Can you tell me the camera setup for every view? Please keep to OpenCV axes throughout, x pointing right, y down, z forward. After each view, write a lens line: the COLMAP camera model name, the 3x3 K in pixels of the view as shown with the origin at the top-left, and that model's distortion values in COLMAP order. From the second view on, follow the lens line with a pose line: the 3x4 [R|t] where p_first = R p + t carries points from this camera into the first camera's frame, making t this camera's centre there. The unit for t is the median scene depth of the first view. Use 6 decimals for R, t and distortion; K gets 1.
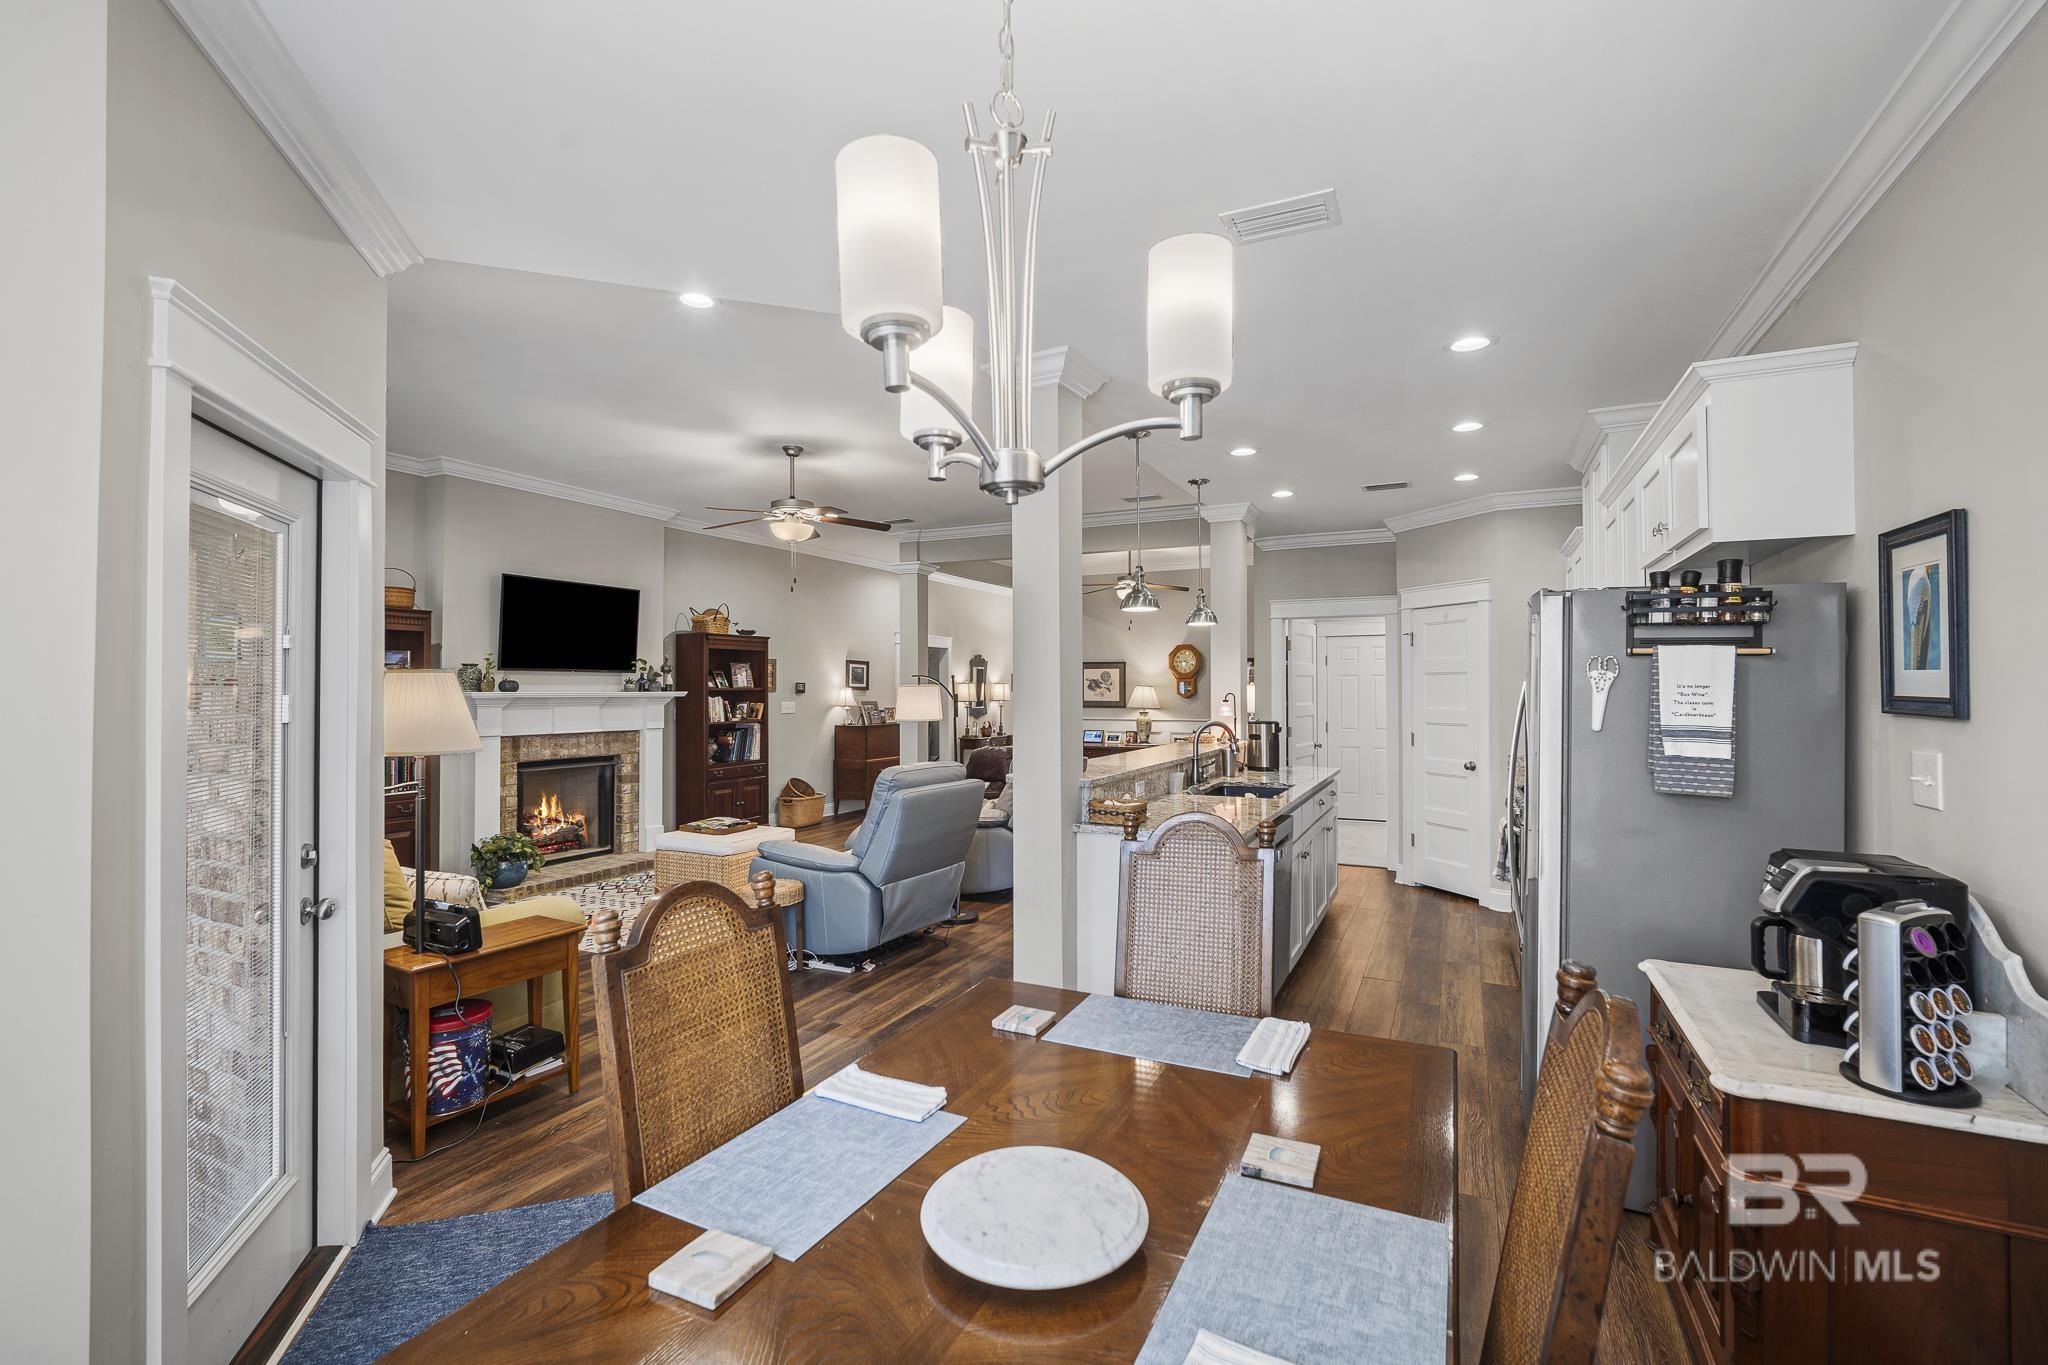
lens RADIAL K [[927.9, 0, 1013.1], [0, 927.9, 677.1], [0, 0, 1]] dist [-0.008726, -0.000064]
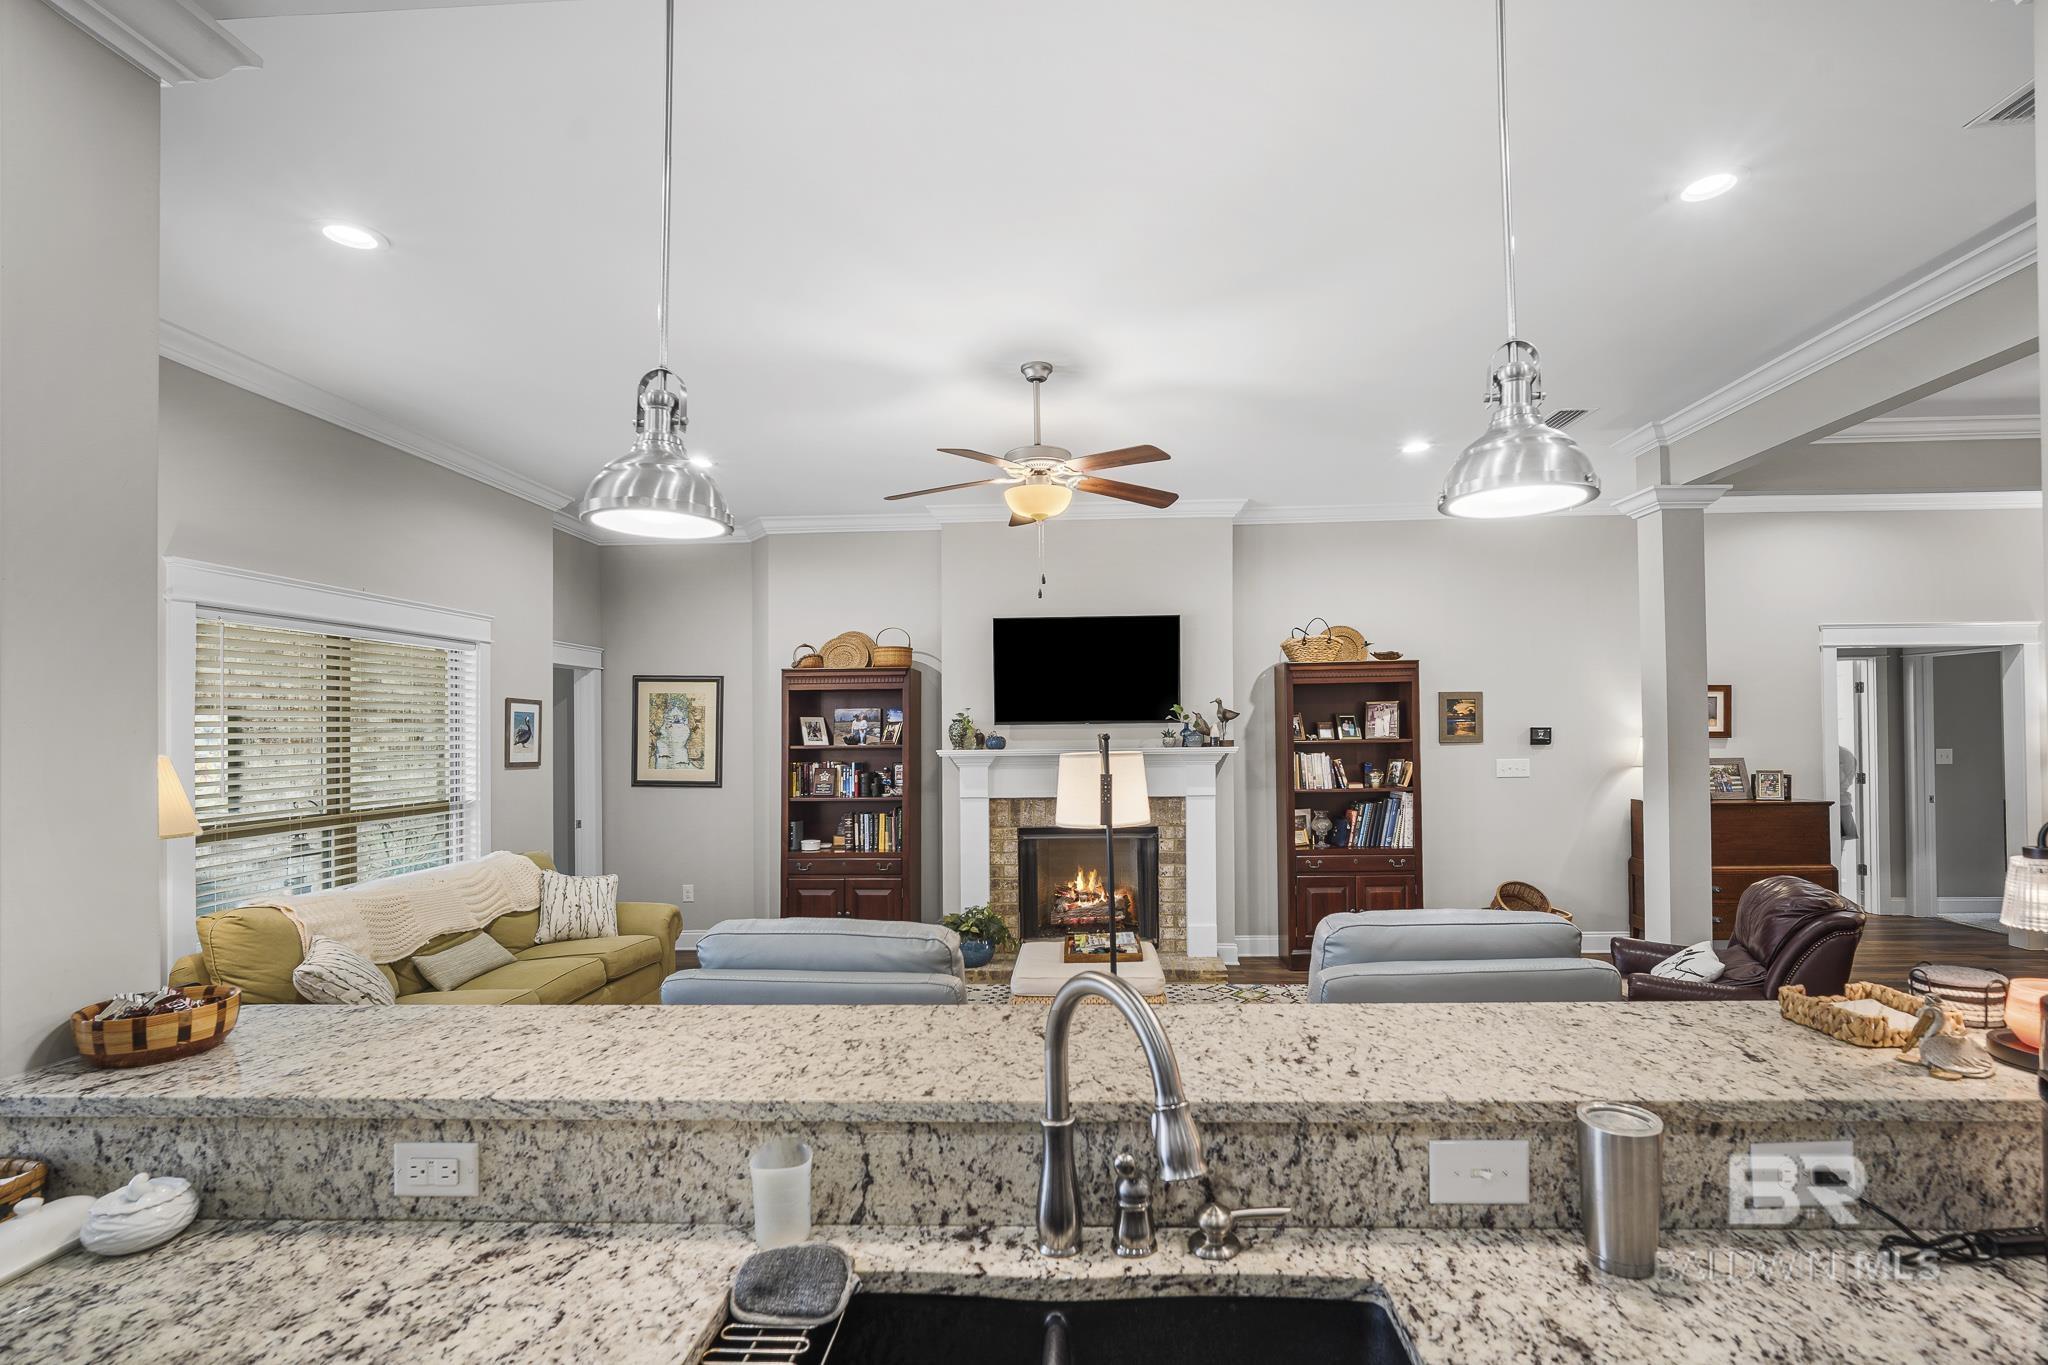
lens RADIAL K [[930.6, 0, 1055.1], [0, 930.6, 726.6], [0, 0, 1]] dist [-0.016447, 0.005576]
pose [[0.404697, -0.008727, -0.914409, 0.253091], [0.025679, 0.999669, 0.001825, -0.005133], [0.914090, -0.024220, 0.404787, 0.570643]]
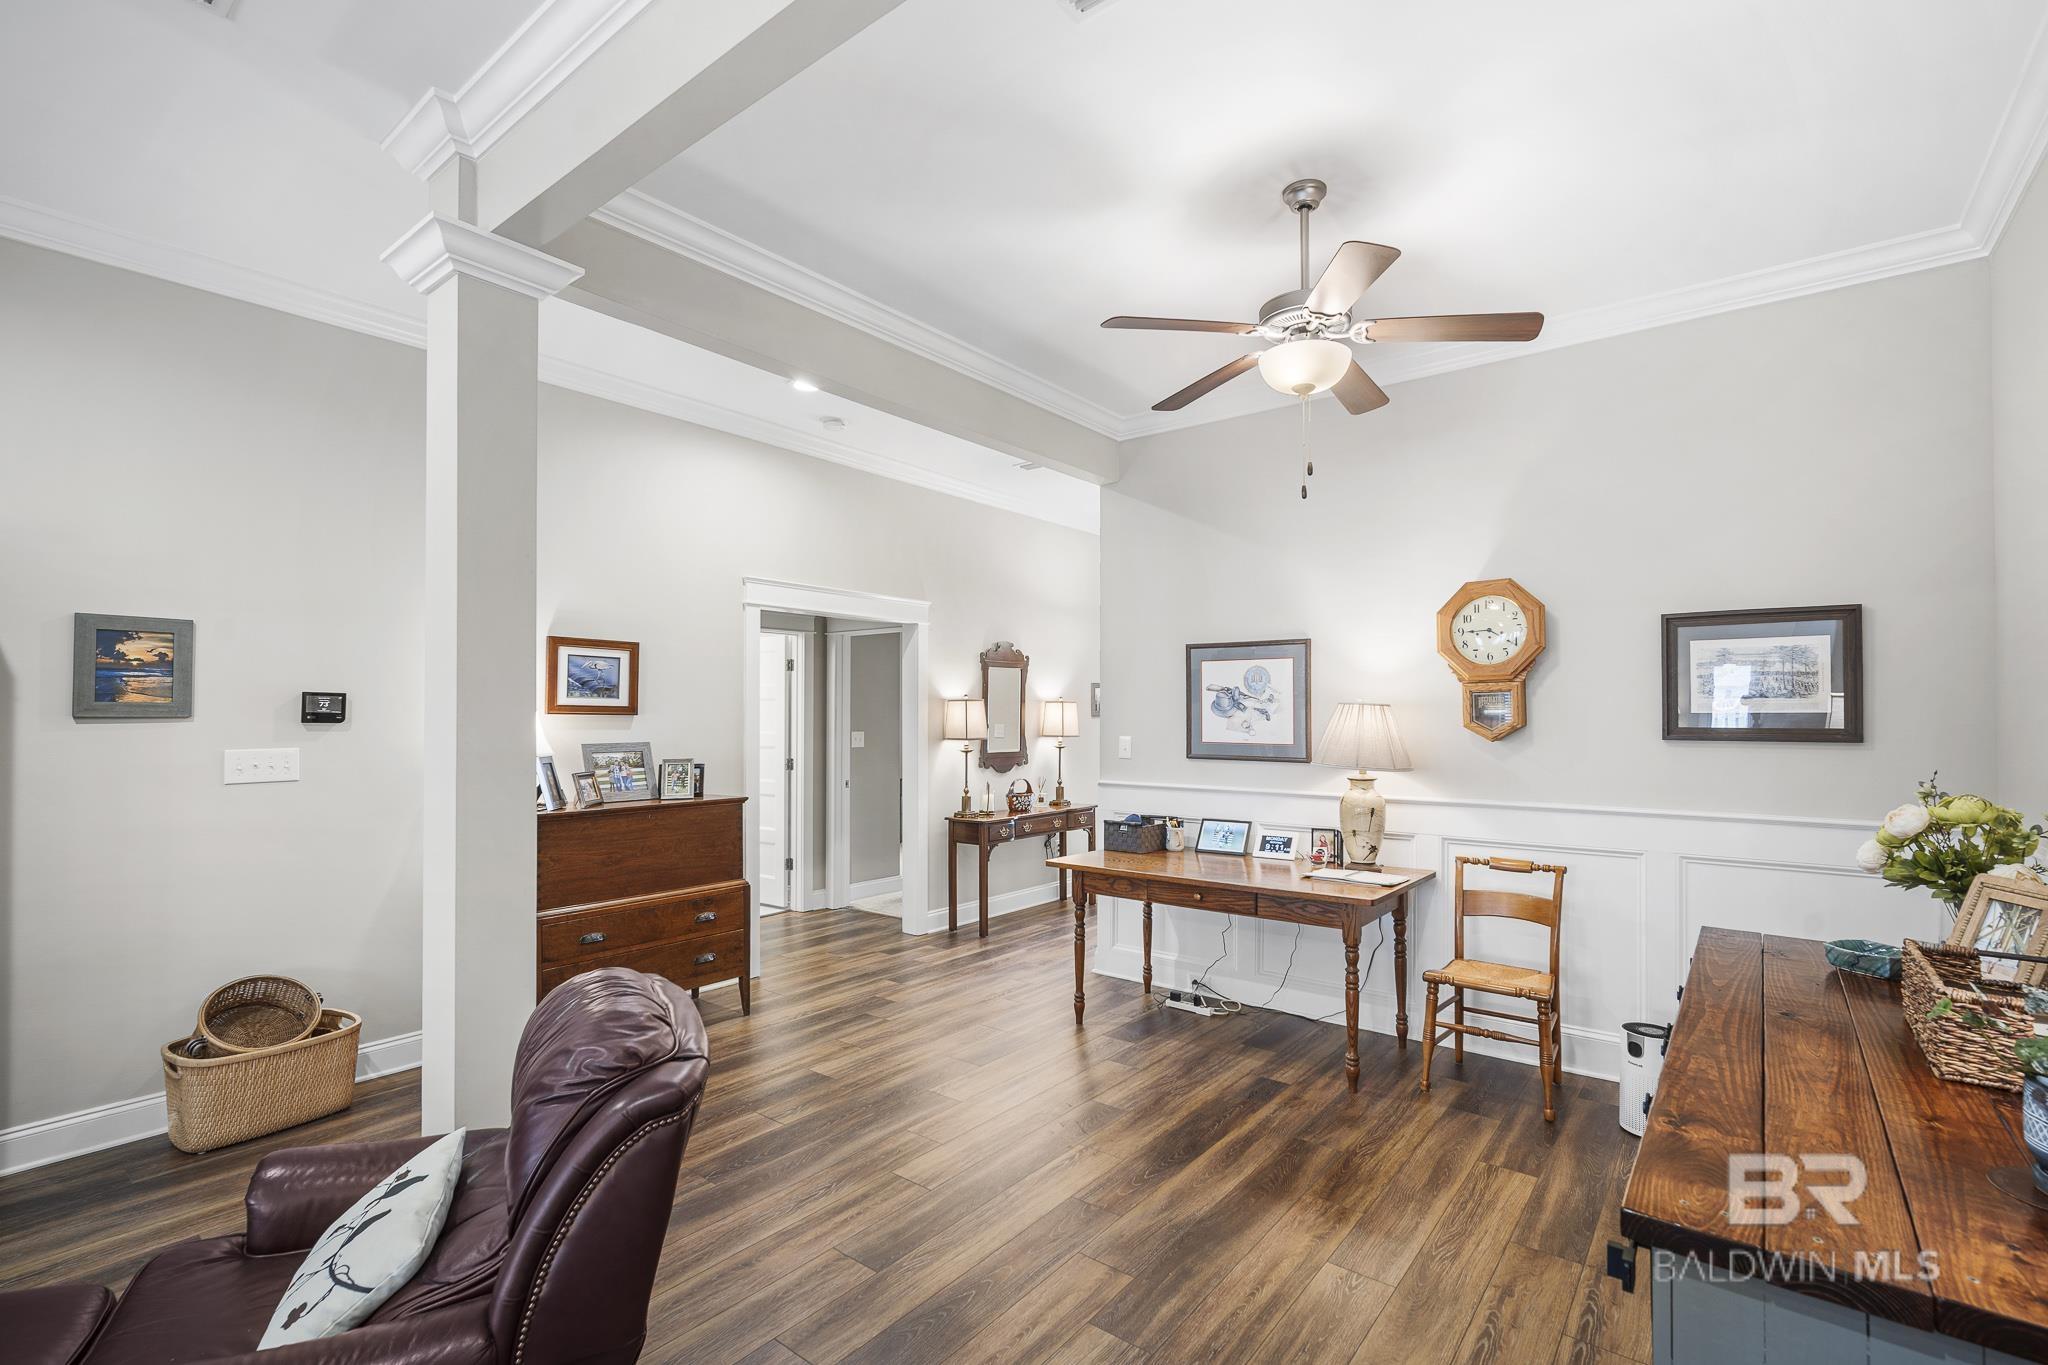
lens RADIAL K [[923.8, 0, 1028.0], [0, 923.8, 703.7], [0, 0, 1]] dist [-0.004109, 0.000110]
pose [[0.977512, -0.001510, -0.210875, 0.128969], [0.001823, 0.999998, 0.001287, 0.012604], [0.210872, -0.001643, 0.977512, 0.894374]]
